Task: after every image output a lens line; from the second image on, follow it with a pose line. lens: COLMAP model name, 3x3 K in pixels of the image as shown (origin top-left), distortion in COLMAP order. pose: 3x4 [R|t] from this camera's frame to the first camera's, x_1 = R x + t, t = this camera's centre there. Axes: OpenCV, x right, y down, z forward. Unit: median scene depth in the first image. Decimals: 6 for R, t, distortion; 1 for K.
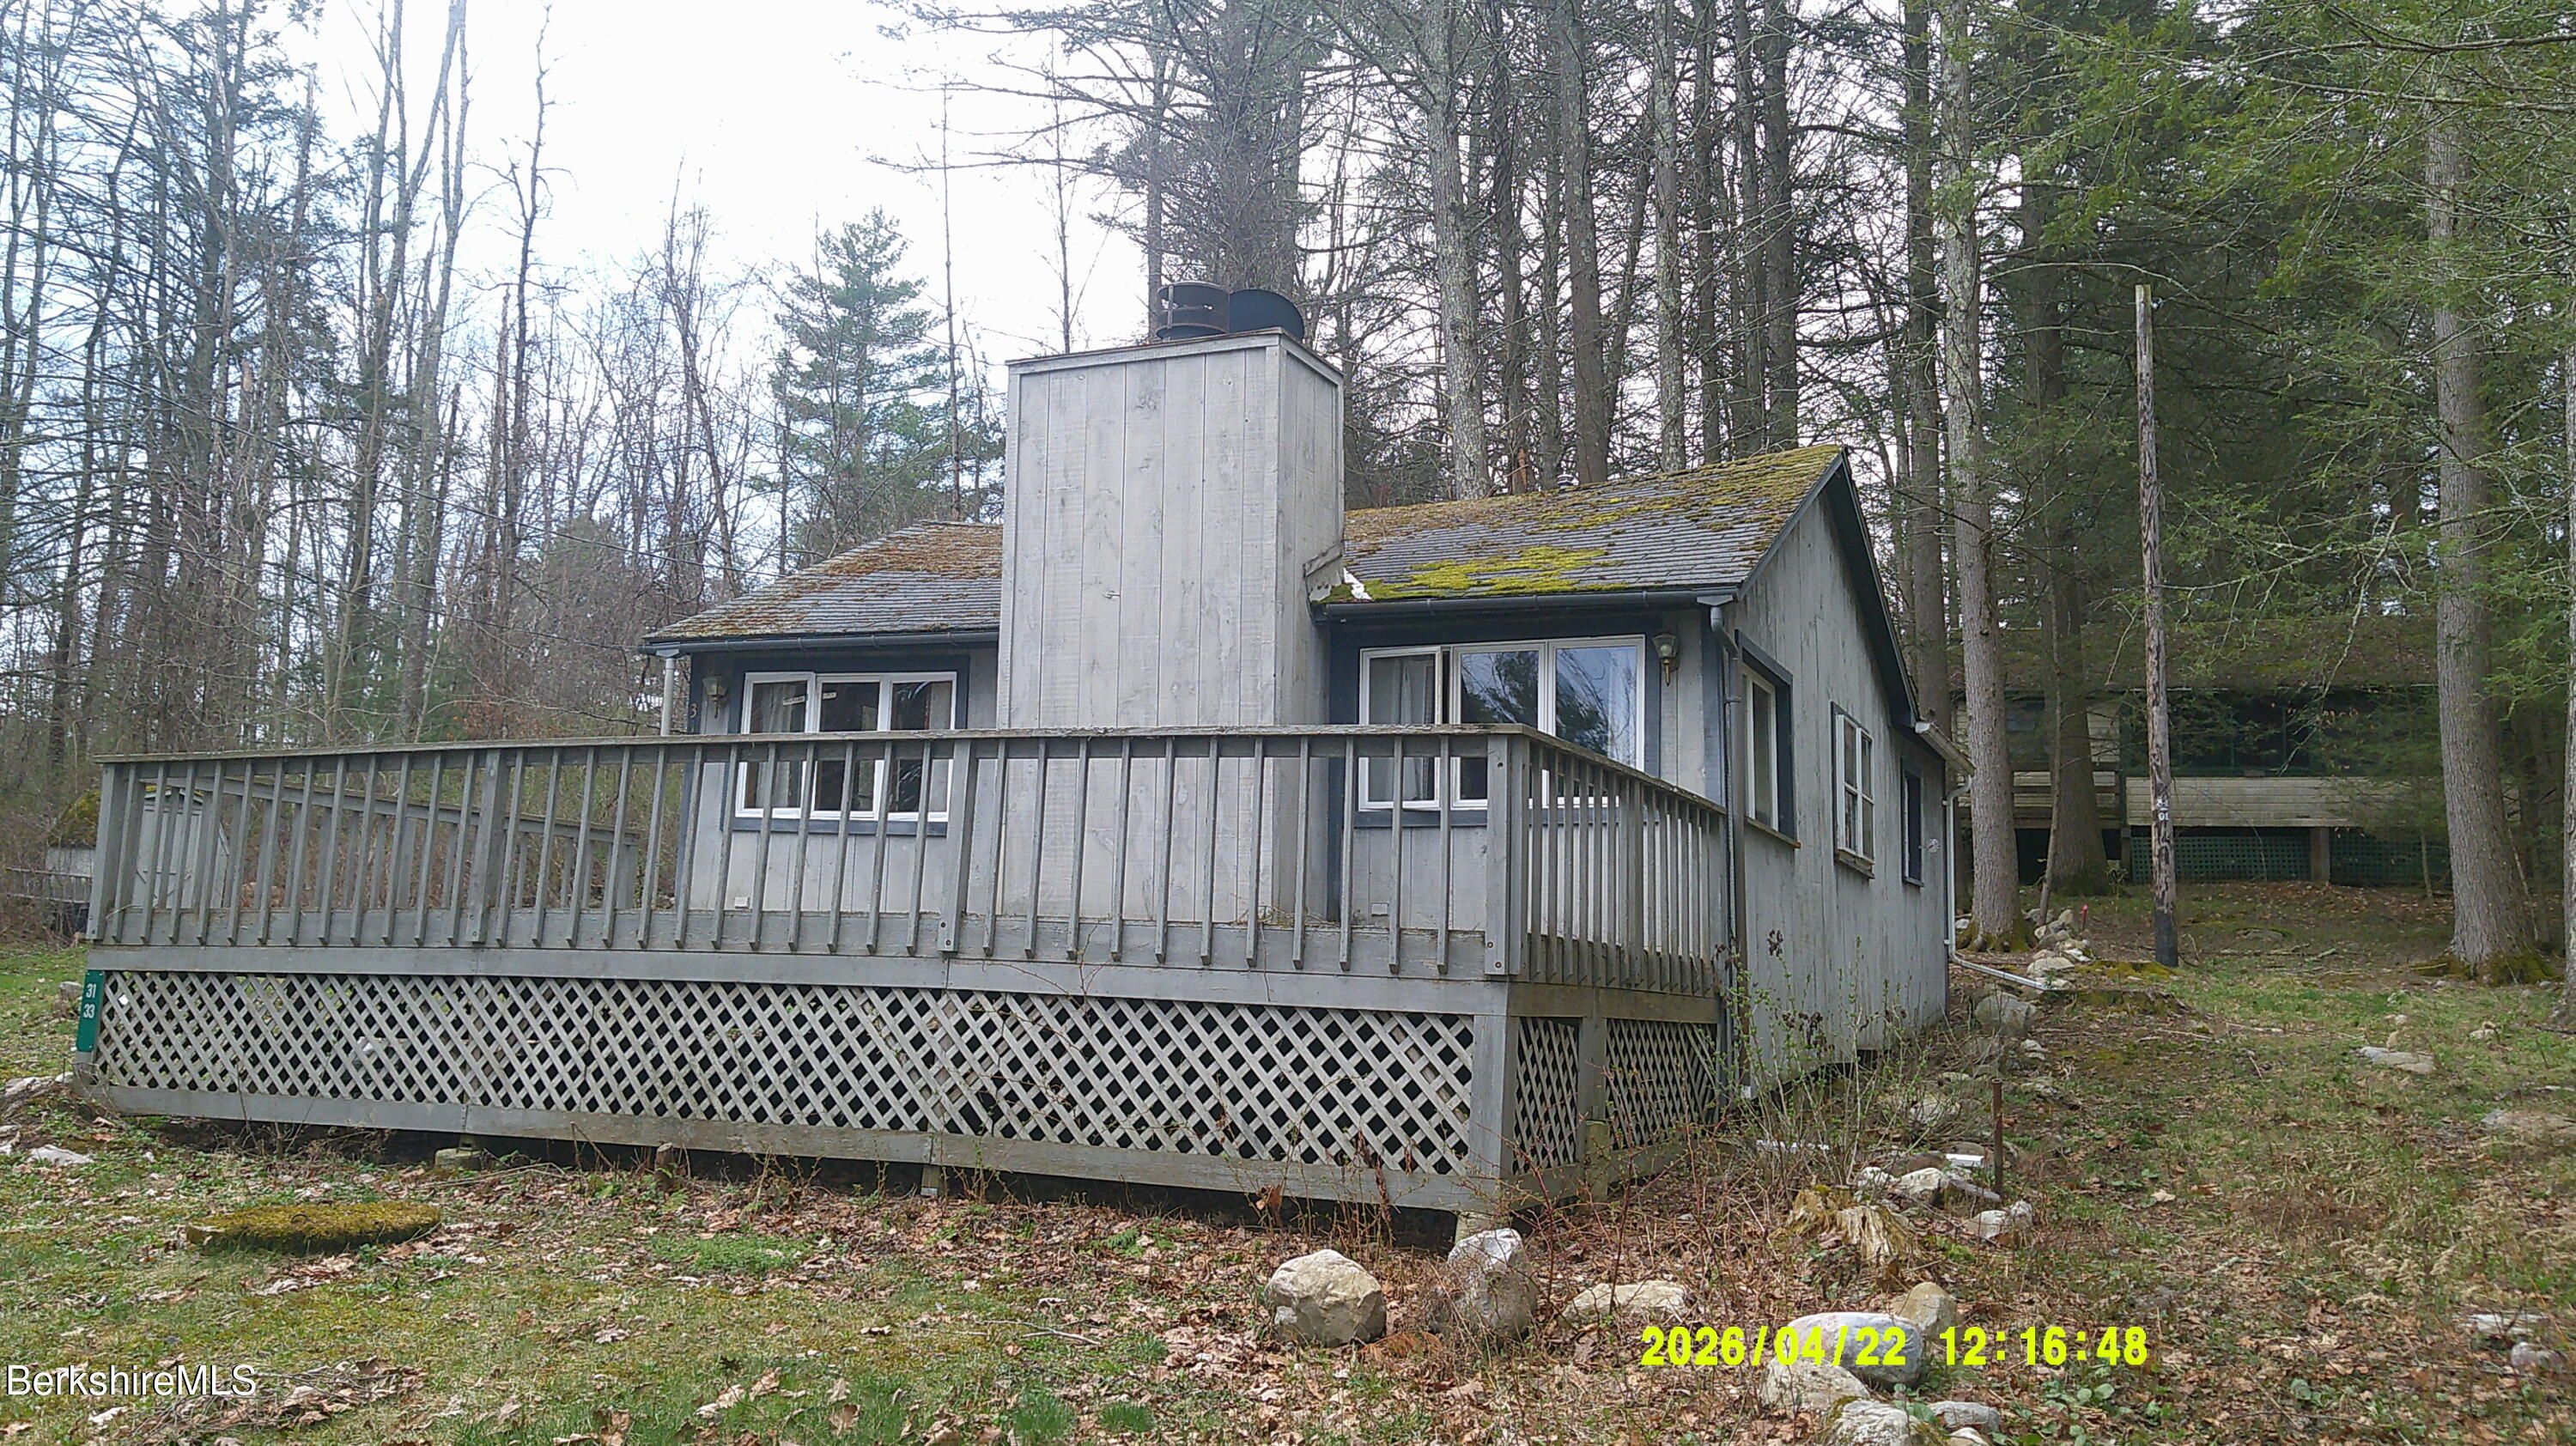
lens RADIAL K [[2077.6, 0, 1300.9], [0, 2077.6, 705.6], [0, 0, 1]] dist [0.143639, -0.343607]
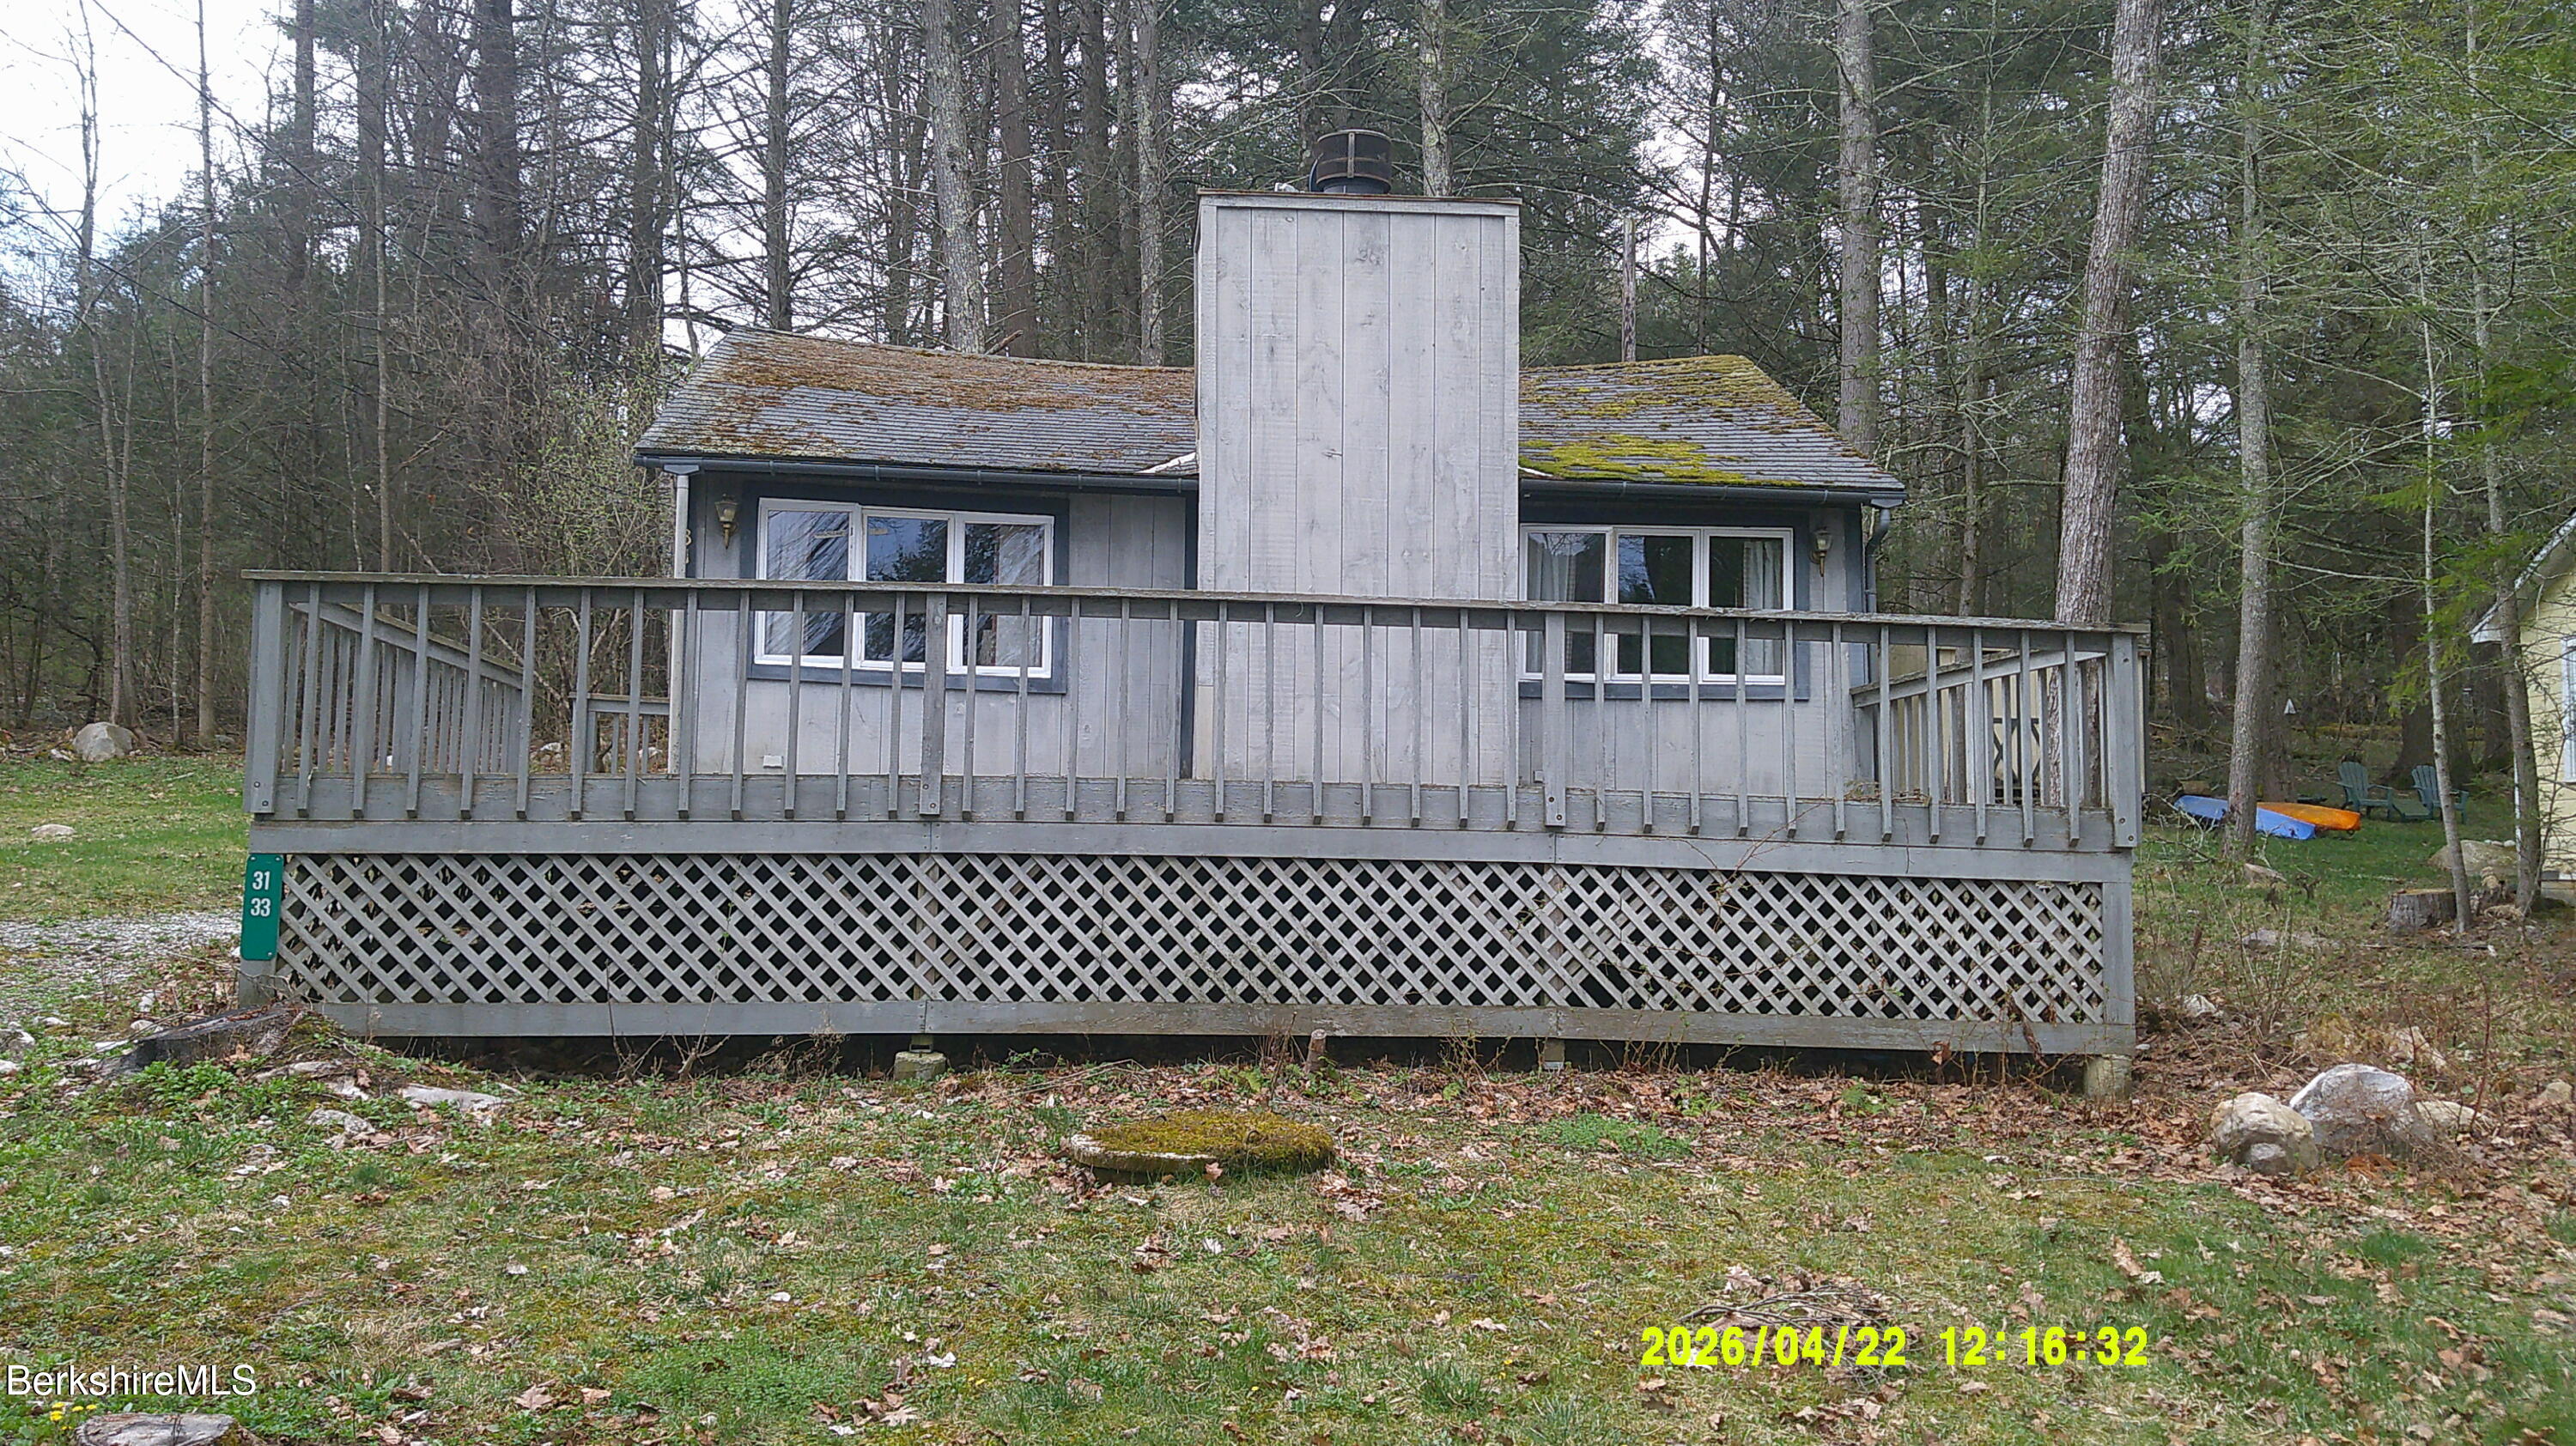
lens RADIAL K [[2077.6, 0, 1300.9], [0, 2077.6, 705.6], [0, 0, 1]] dist [0.143639, -0.343607]
pose [[0.872310, 0.019617, 0.488559, -0.712775], [-0.056050, 0.996620, 0.060057, 0.007853], [-0.485729, -0.079772, 0.870462, 0.190686]]
